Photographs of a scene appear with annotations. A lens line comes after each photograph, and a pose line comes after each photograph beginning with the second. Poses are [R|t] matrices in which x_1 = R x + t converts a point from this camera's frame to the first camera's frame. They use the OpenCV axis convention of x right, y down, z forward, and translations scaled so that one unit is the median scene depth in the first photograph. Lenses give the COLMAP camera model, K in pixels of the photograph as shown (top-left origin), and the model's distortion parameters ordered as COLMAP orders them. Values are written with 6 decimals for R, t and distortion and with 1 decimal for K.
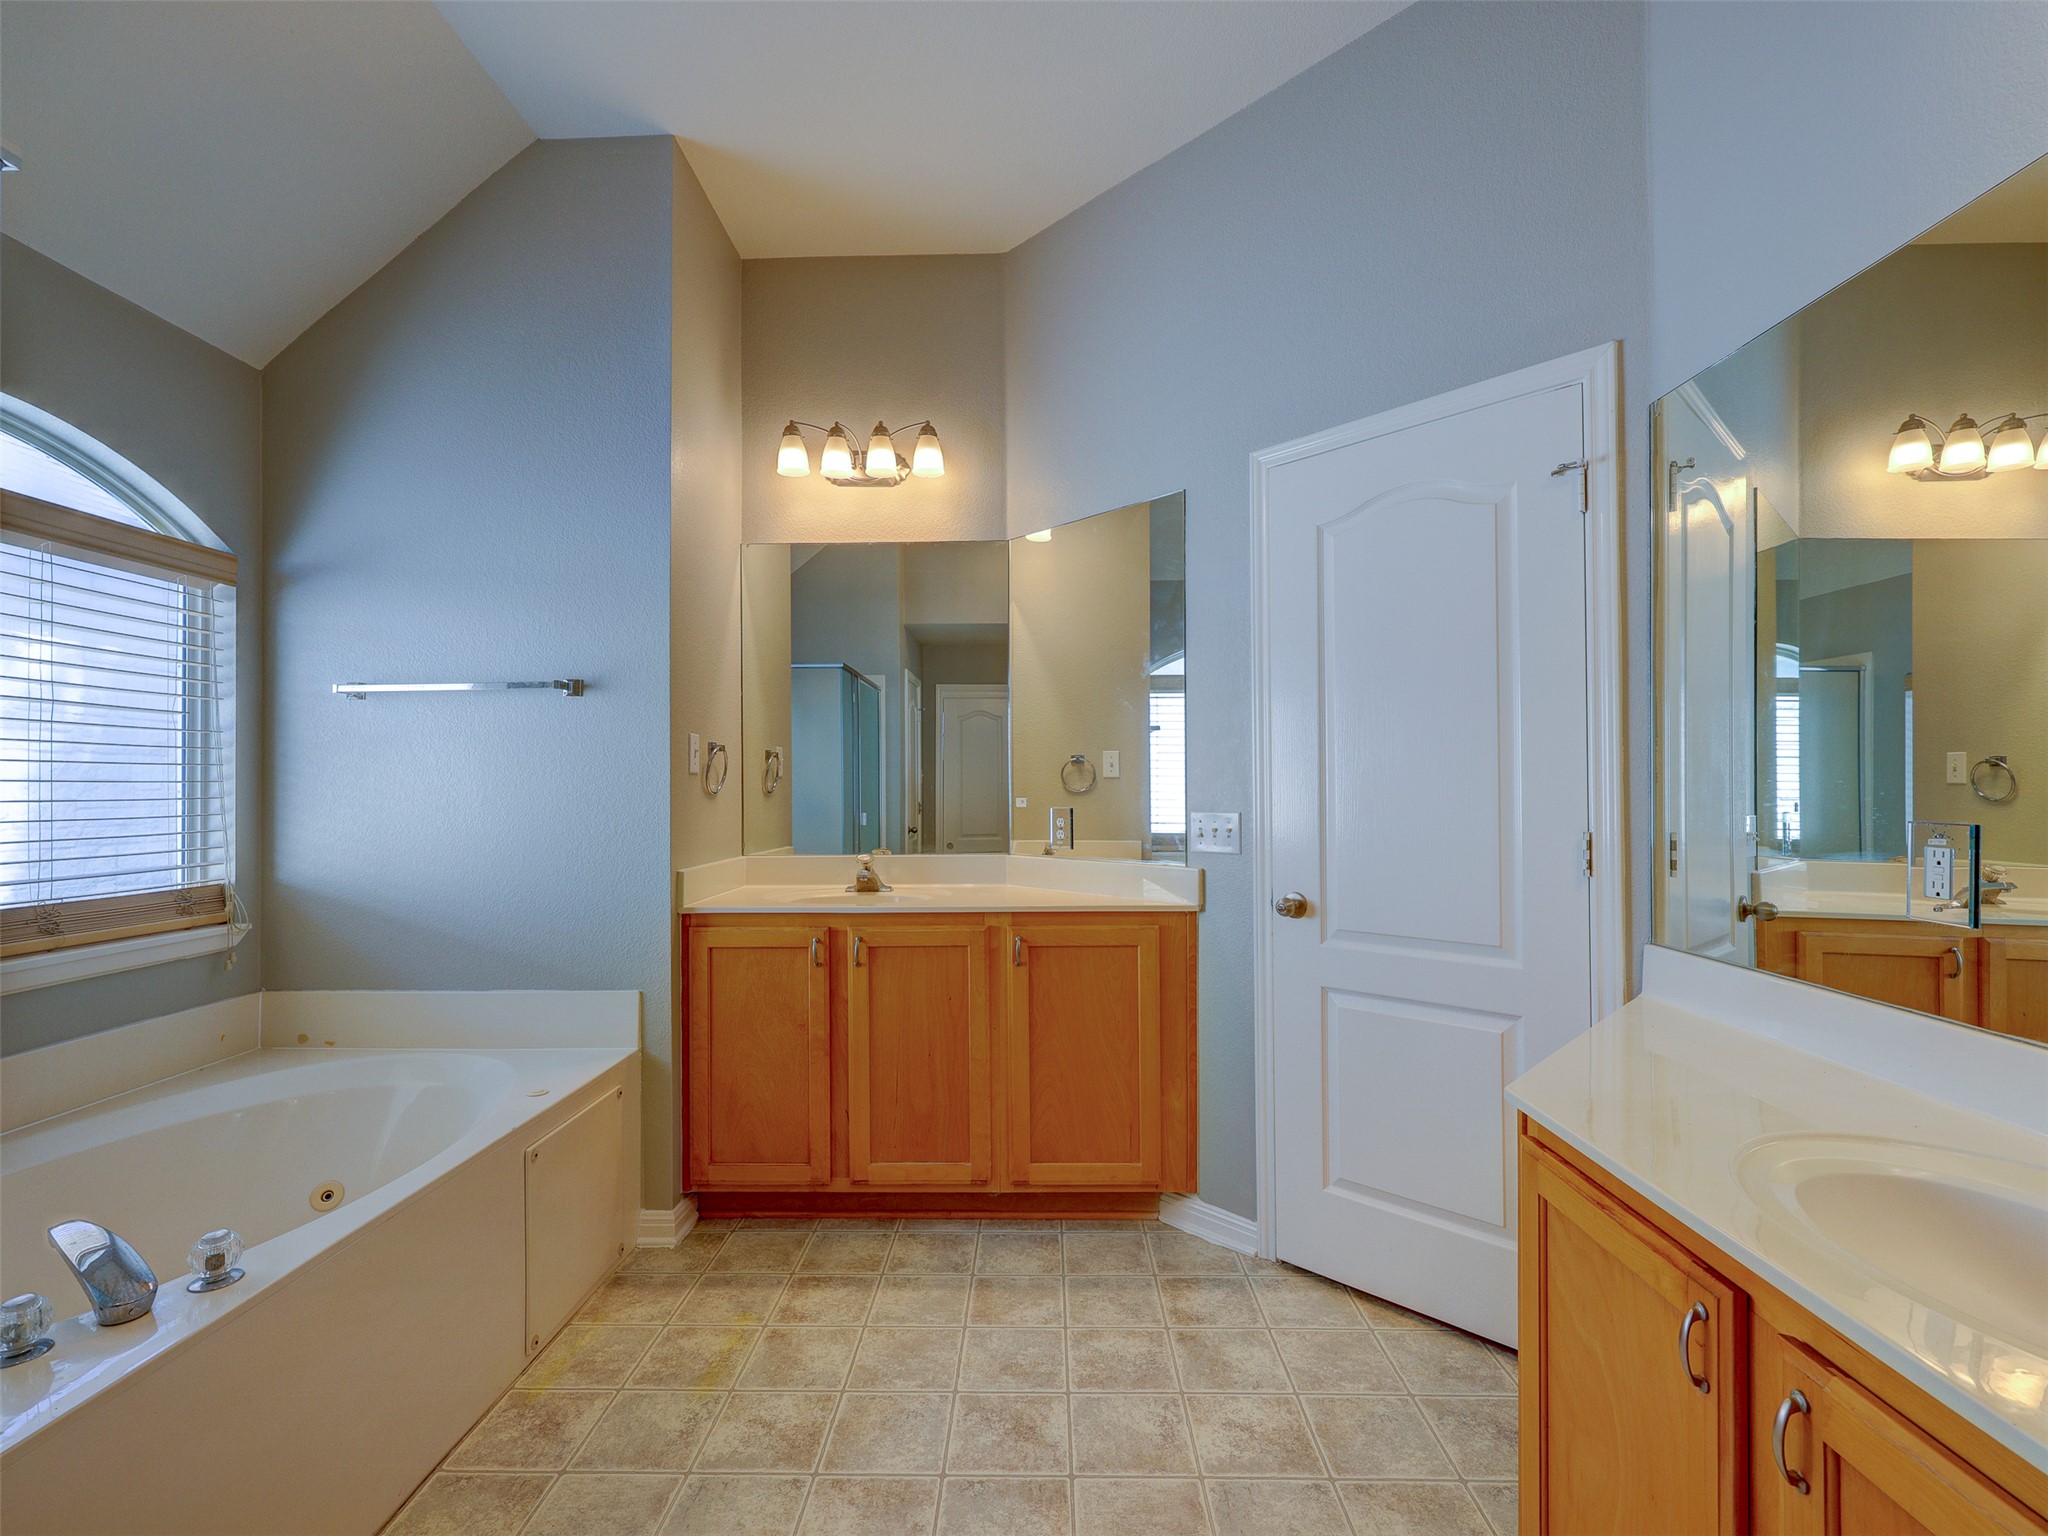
lens RADIAL K [[922.5, 0, 1024.9], [0, 922.5, 776.5], [0, 0, 1]] dist [0.004060, 0.000233]
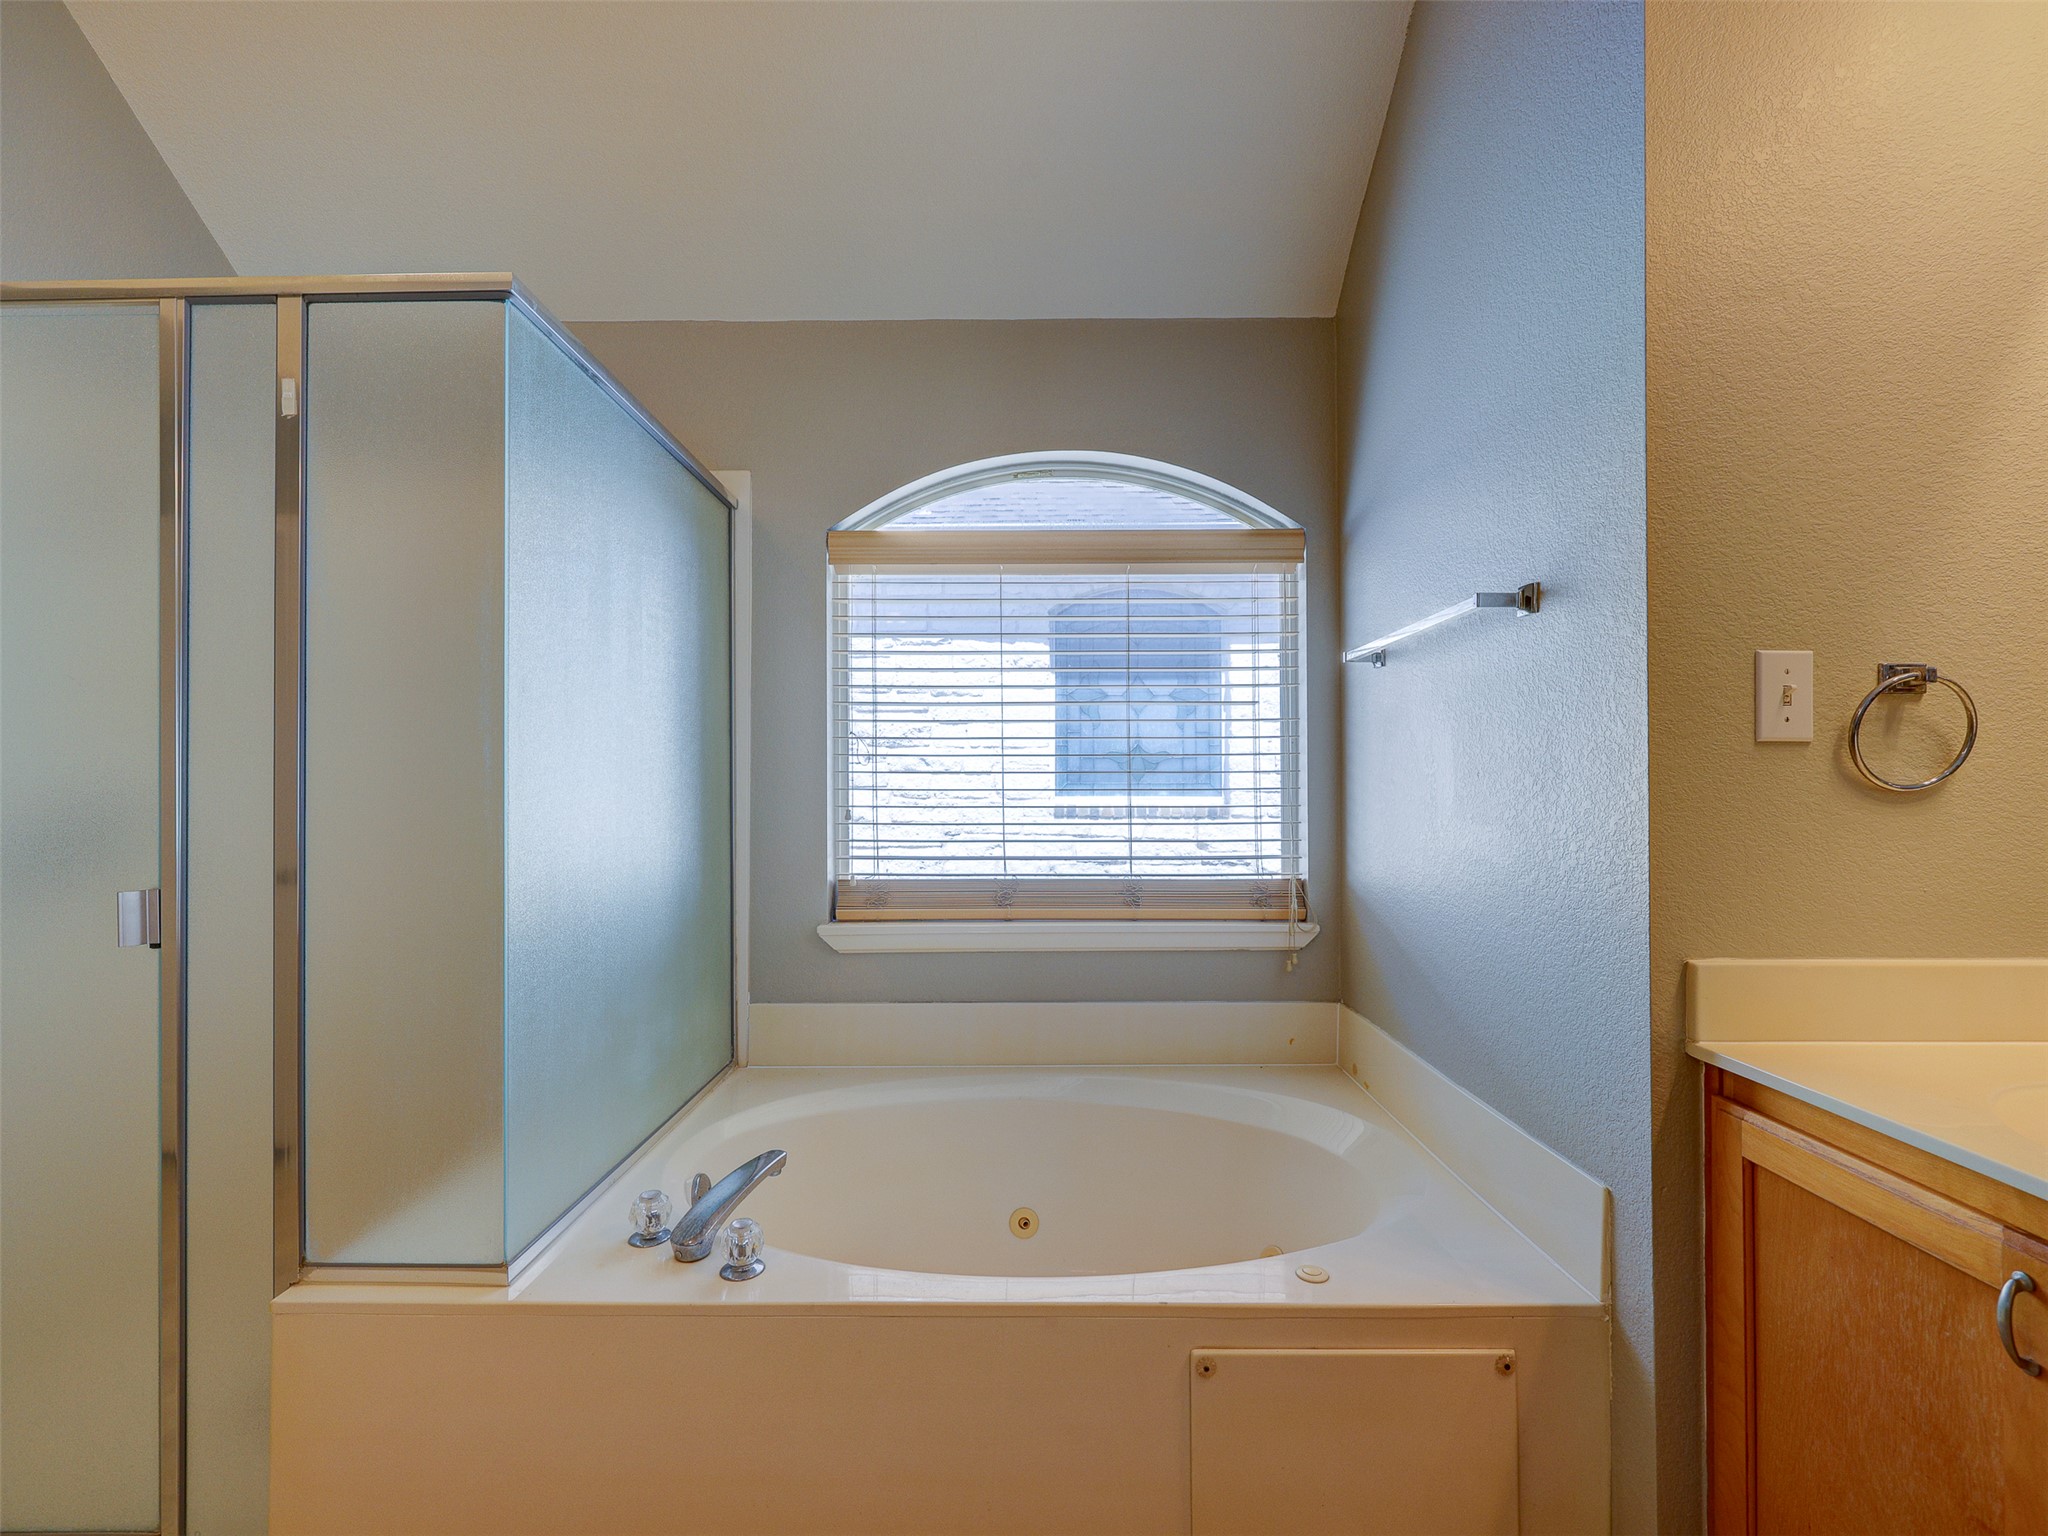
lens RADIAL K [[922.5, 0, 1036.3], [0, 922.5, 778.1], [0, 0, 1]] dist [0.004060, 0.000233]
pose [[0.022558, -0.001012, -0.999745, 0.071457], [0.013976, 0.999902, -0.000697, 0.009211], [0.999648, -0.013957, 0.022570, 0.694582]]
